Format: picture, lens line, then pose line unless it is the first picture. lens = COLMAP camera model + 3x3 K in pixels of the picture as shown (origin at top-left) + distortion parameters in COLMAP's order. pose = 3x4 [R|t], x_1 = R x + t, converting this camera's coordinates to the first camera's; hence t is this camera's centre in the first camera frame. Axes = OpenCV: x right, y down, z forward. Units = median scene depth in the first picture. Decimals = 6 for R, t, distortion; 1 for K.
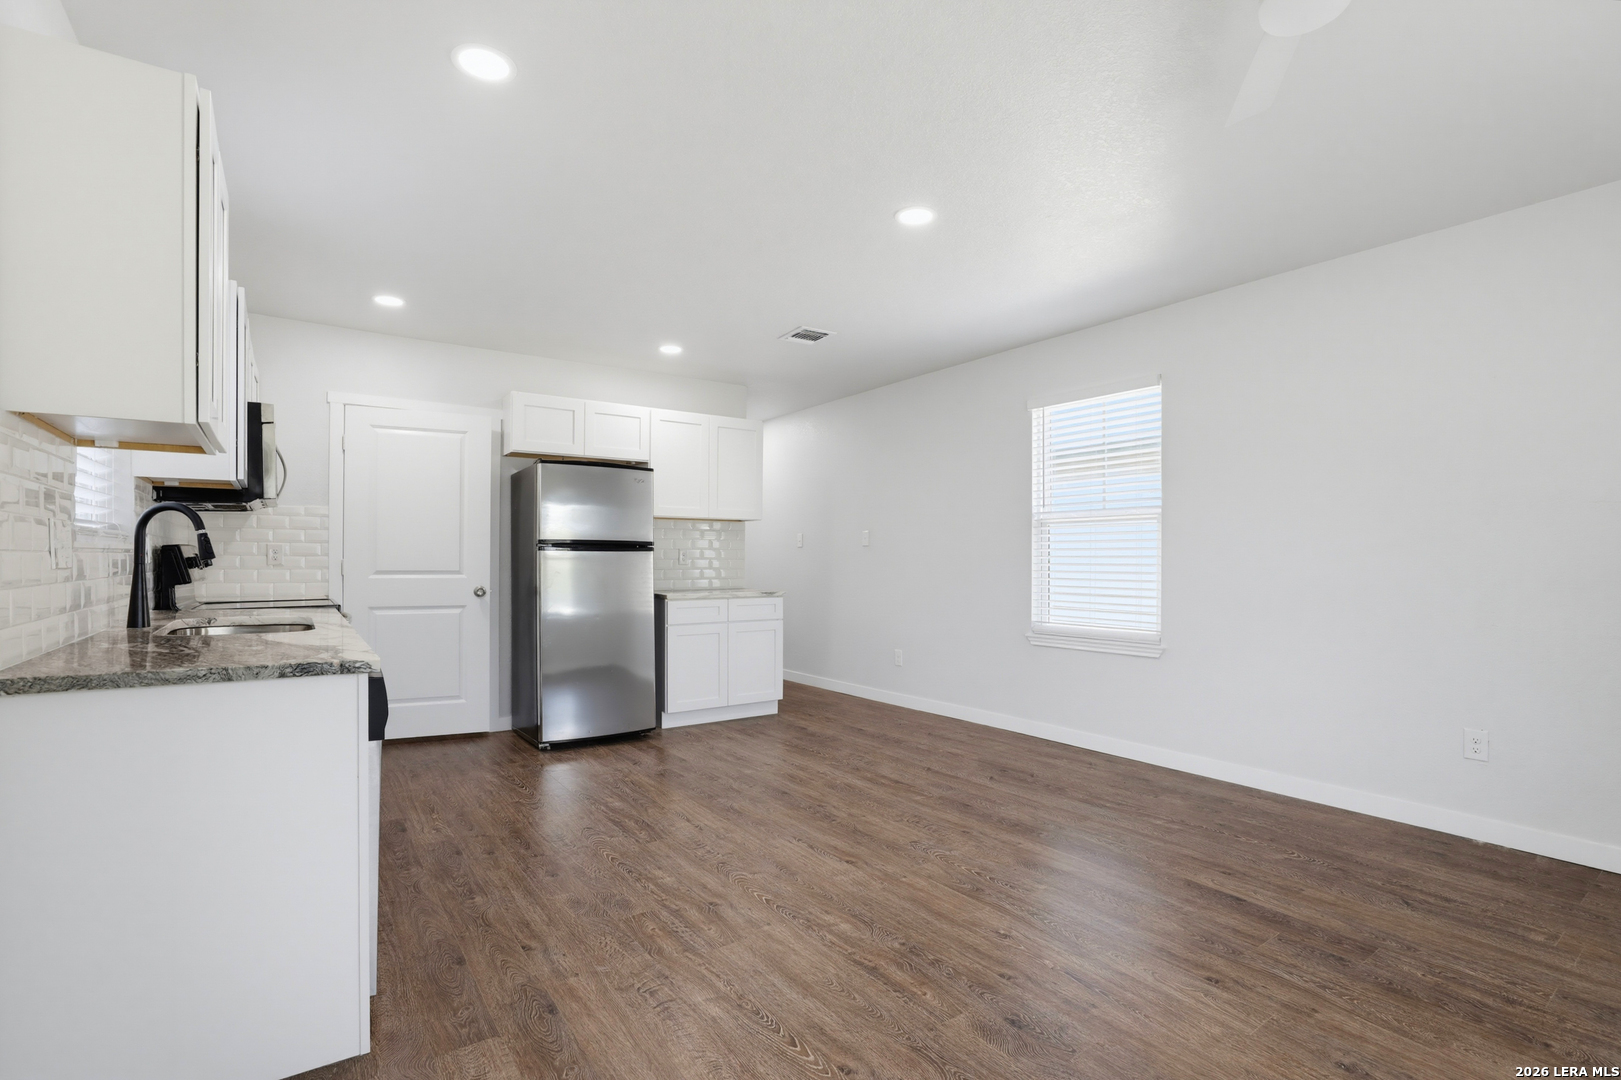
lens RADIAL K [[751.3, 0, 834.0], [0, 751.3, 562.9], [0, 0, 1]] dist [-0.039187, 0.000372]
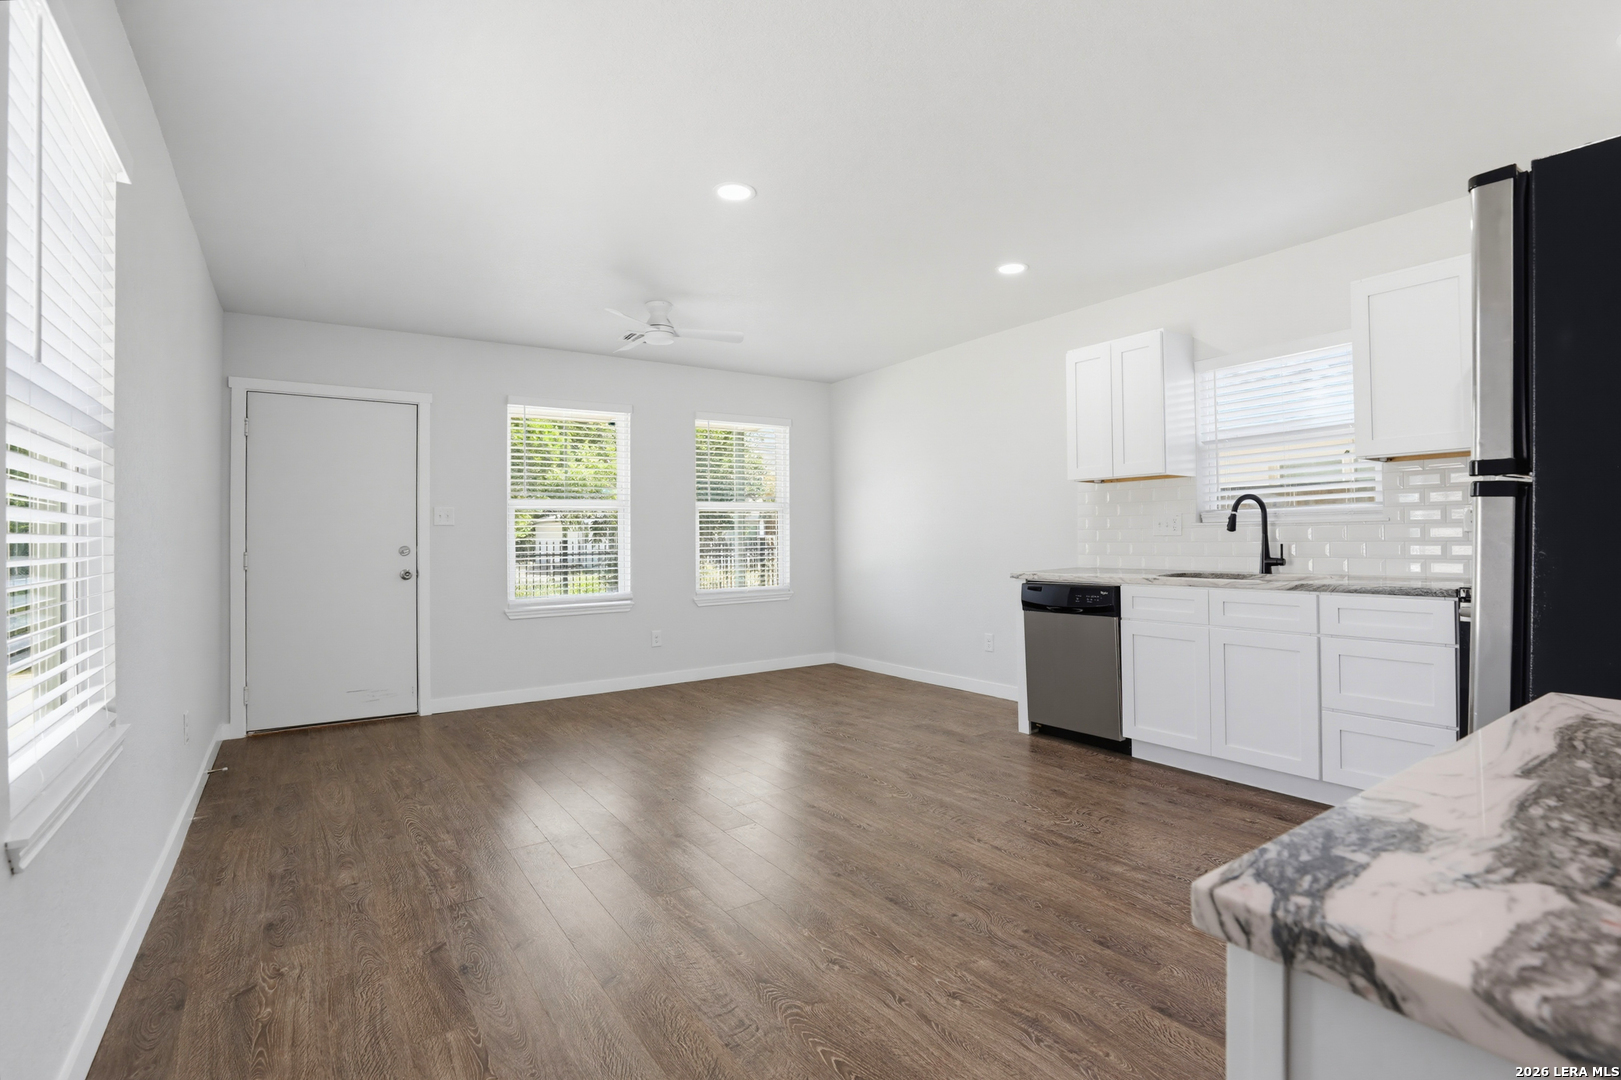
lens RADIAL K [[764.3, 0, 834.0], [0, 764.3, 533.9], [0, 0, 1]] dist [-0.040935, 0.009852]
pose [[-0.999686, 0.011417, 0.022314, -0.032308], [0.011464, 0.999932, 0.001967, -0.007369], [-0.022290, 0.002222, -0.999749, 1.617846]]
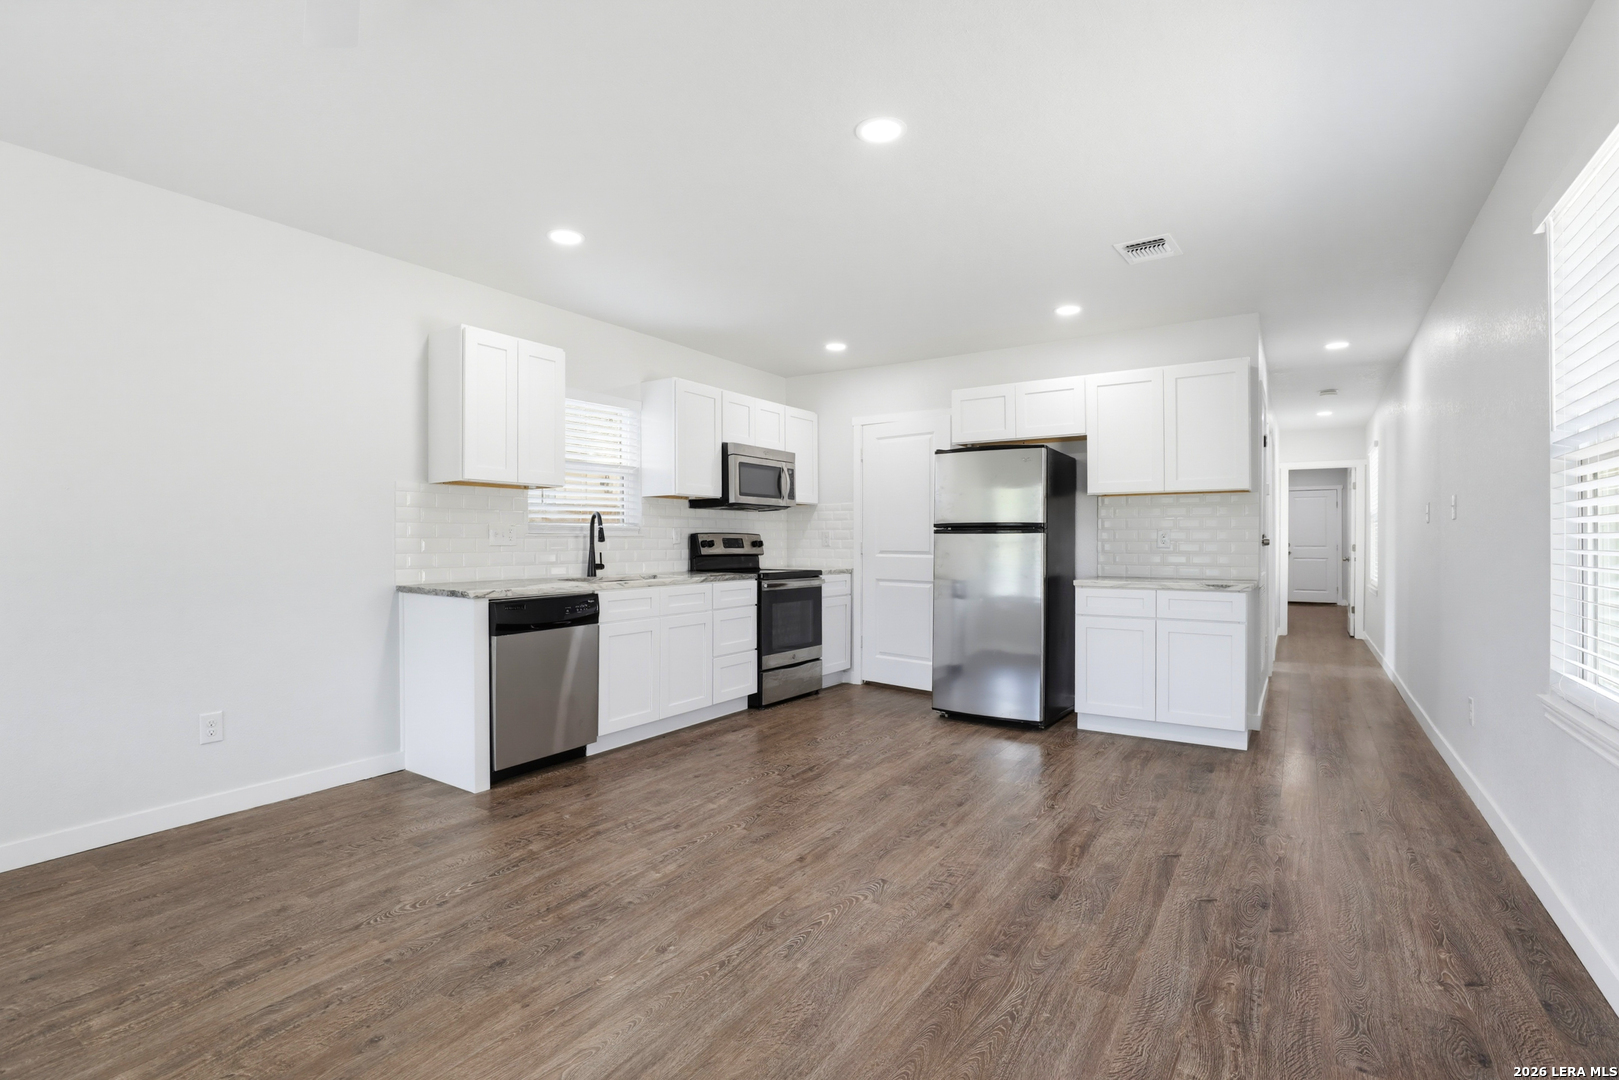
lens RADIAL K [[767.9, 0, 809.5], [0, 767.9, 540.0], [0, 0, 1]] dist [-0.044102, 0.013416]
pose [[0.346766, -0.003263, -0.937946, 0.709104], [-0.004324, 0.999978, -0.005077, -0.000830], [0.937942, 0.005816, 0.346744, 0.508197]]
